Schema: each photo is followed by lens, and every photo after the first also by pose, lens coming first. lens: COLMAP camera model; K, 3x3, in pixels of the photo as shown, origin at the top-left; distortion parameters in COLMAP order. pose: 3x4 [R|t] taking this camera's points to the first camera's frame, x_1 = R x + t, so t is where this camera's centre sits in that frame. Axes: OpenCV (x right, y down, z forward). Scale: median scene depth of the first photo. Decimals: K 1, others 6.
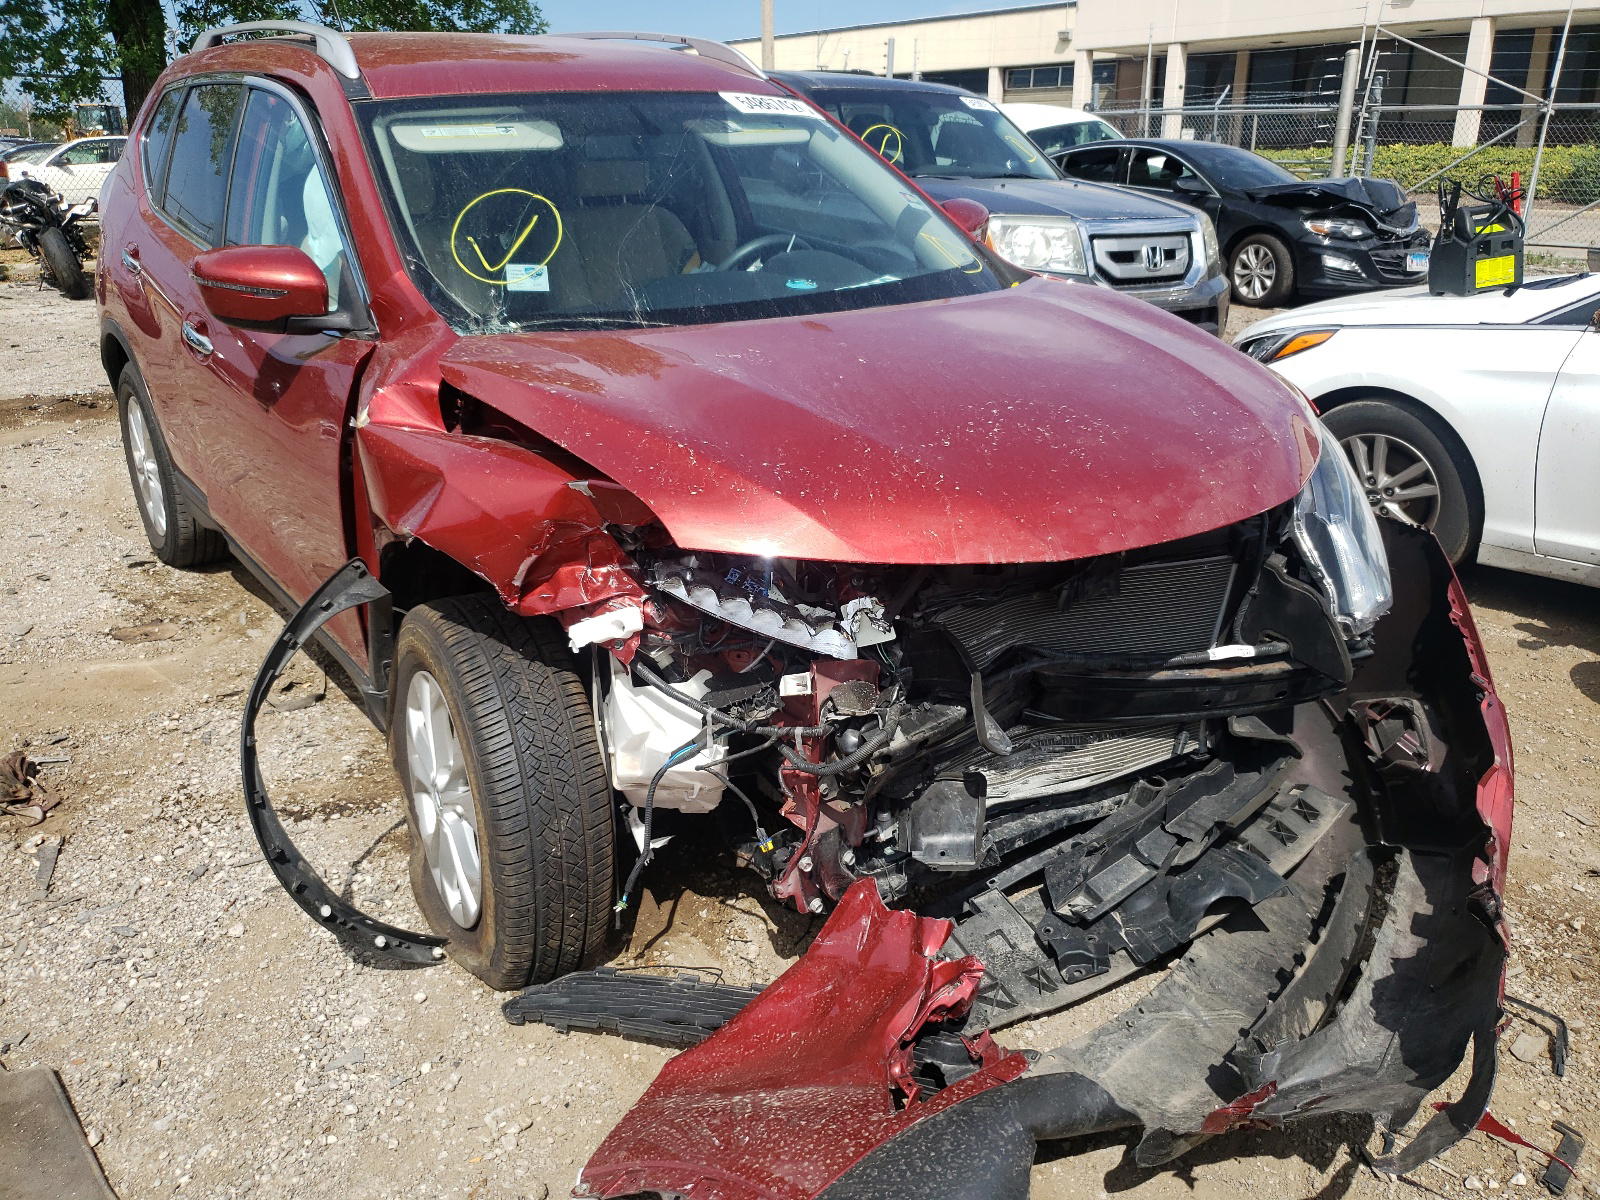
lens RADIAL K [[1295.8, 0, 800.0], [0, 1295.8, 600.0], [0, 0, 1]] dist [0.002945, 0.010803]
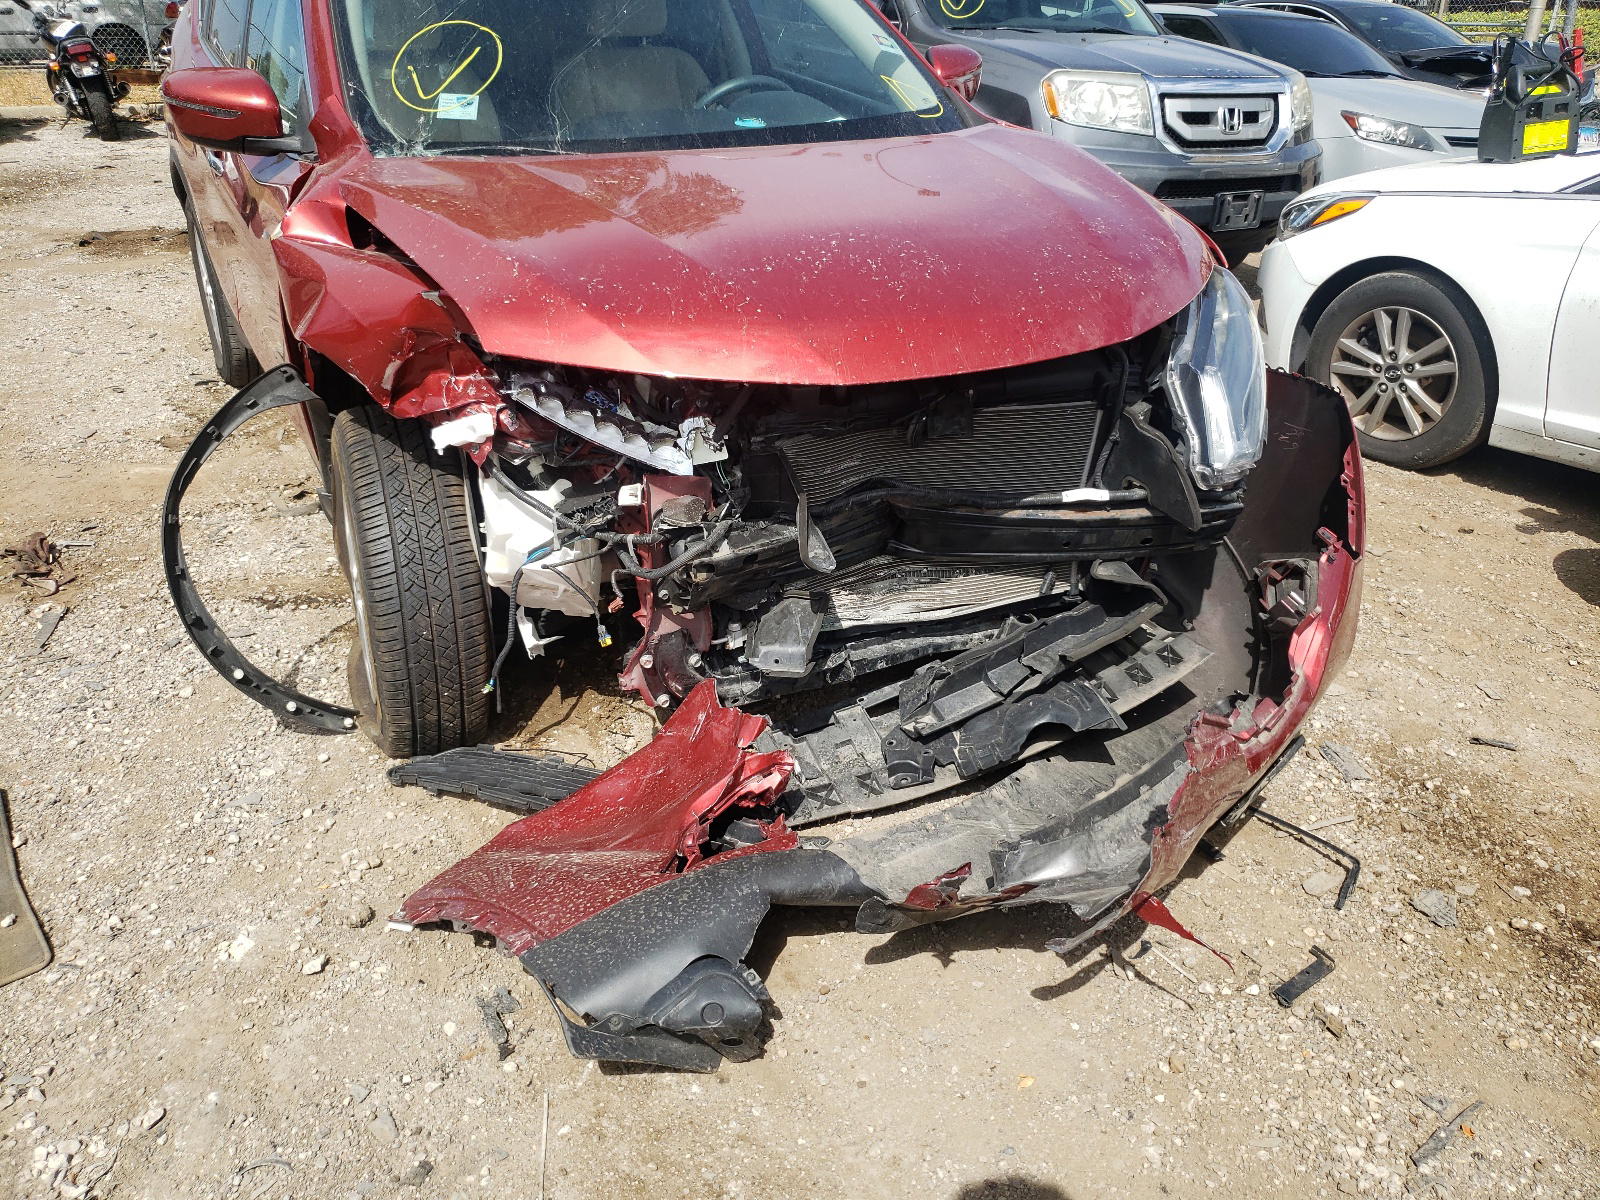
lens RADIAL K [[1273.0, 0, 800.0], [0, 1273.0, 600.0], [0, 0, 1]] dist [0.008203, 0.007524]
pose [[0.992305, 0.064846, -0.105475, 0.216807], [-0.053860, 0.993132, 0.103867, 0.029911], [0.111486, -0.097387, 0.988983, -0.039381]]
